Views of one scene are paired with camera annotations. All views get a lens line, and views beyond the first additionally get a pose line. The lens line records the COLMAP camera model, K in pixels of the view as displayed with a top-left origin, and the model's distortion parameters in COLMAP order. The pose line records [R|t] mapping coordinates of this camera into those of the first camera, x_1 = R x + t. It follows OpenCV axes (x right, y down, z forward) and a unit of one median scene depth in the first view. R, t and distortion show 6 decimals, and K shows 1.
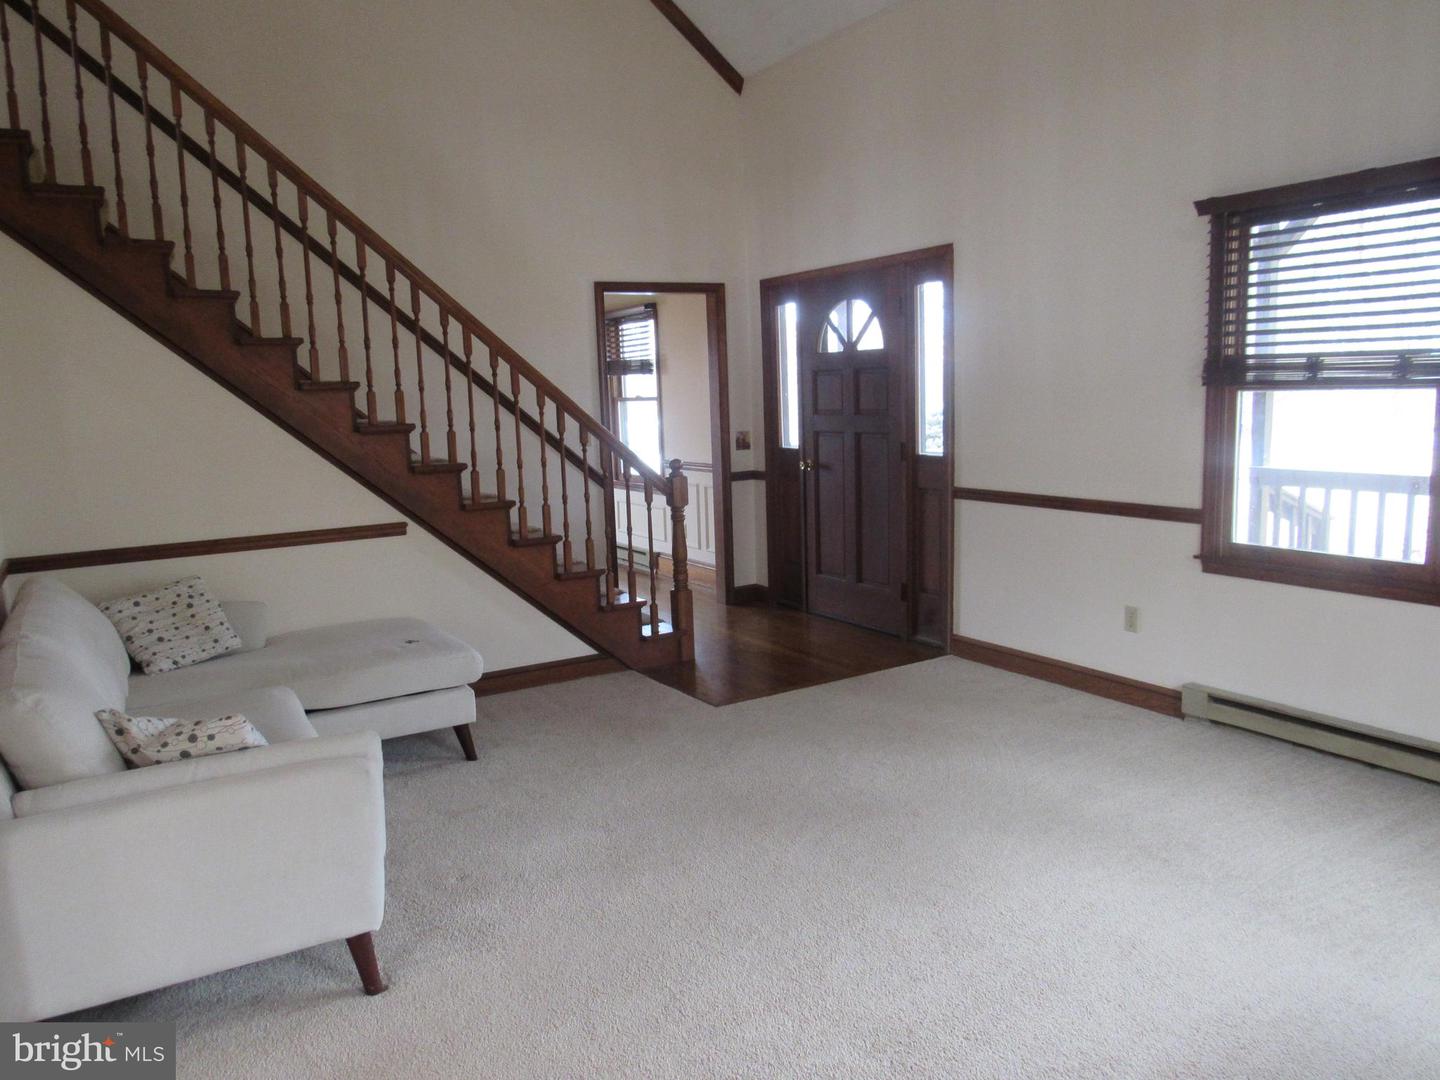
lens RADIAL K [[1041.1, 0, 720.0], [0, 1041.1, 540.0], [0, 0, 1]] dist [-0.031173, 0.025848]
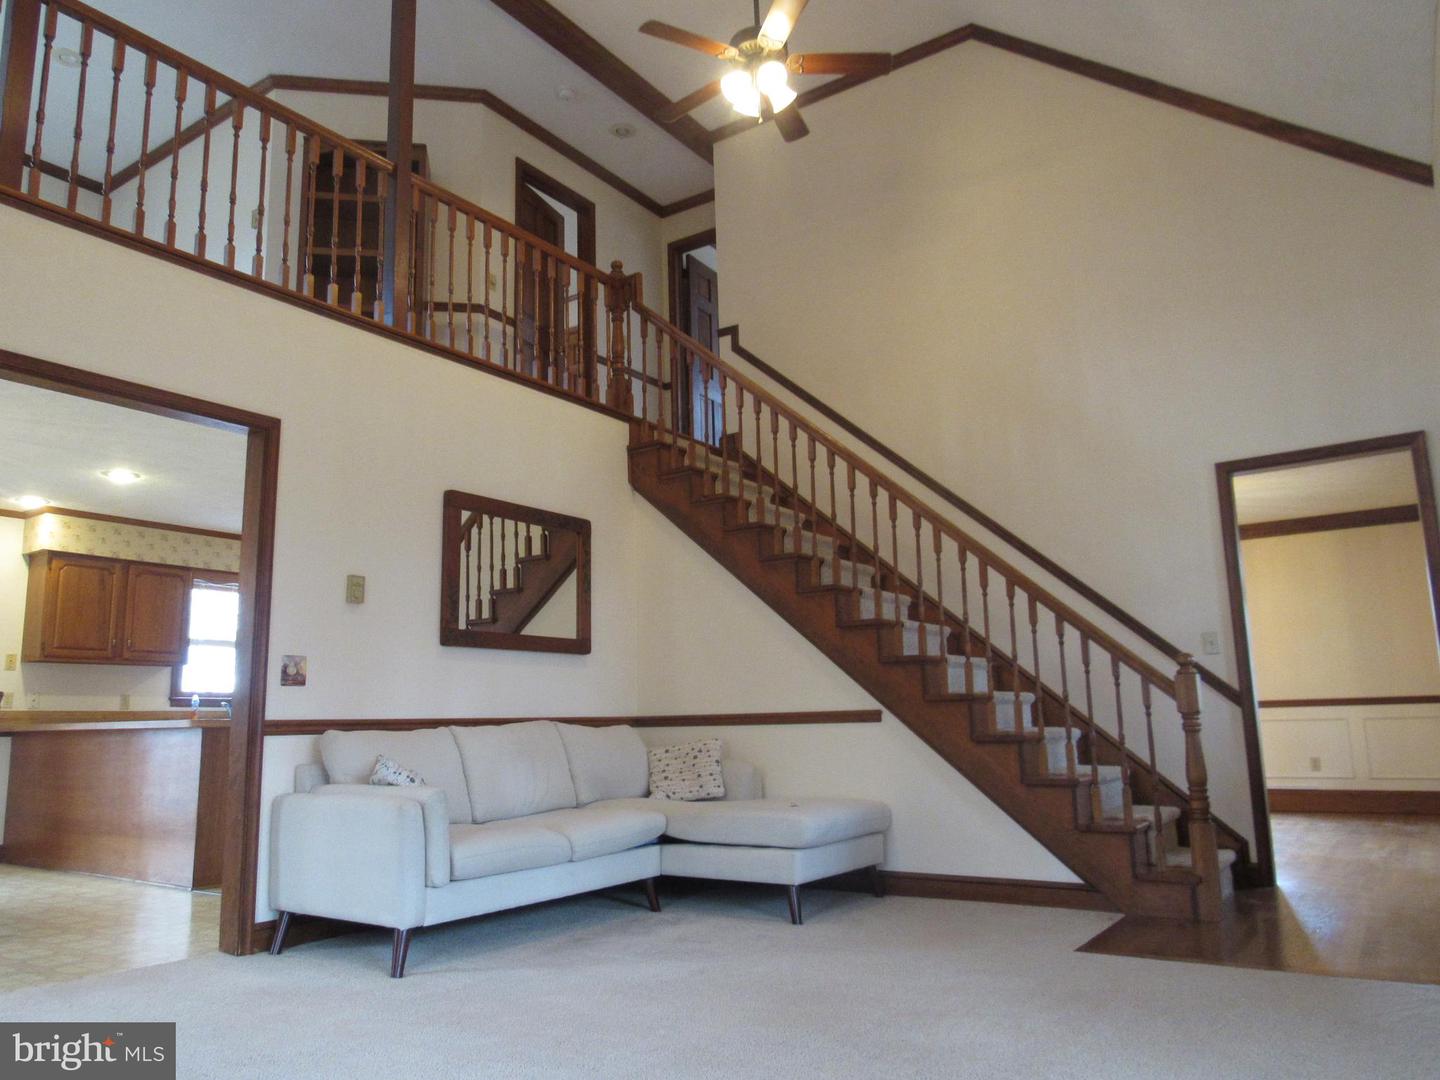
lens RADIAL K [[1038.3, 0, 720.0], [0, 1038.3, 540.0], [0, 0, 1]] dist [-0.019124, 0.005870]
pose [[0.392919, -0.142607, -0.908448, 0.634436], [-0.123657, 0.970735, -0.205869, 0.053471], [0.911221, 0.193226, 0.363786, 0.417070]]
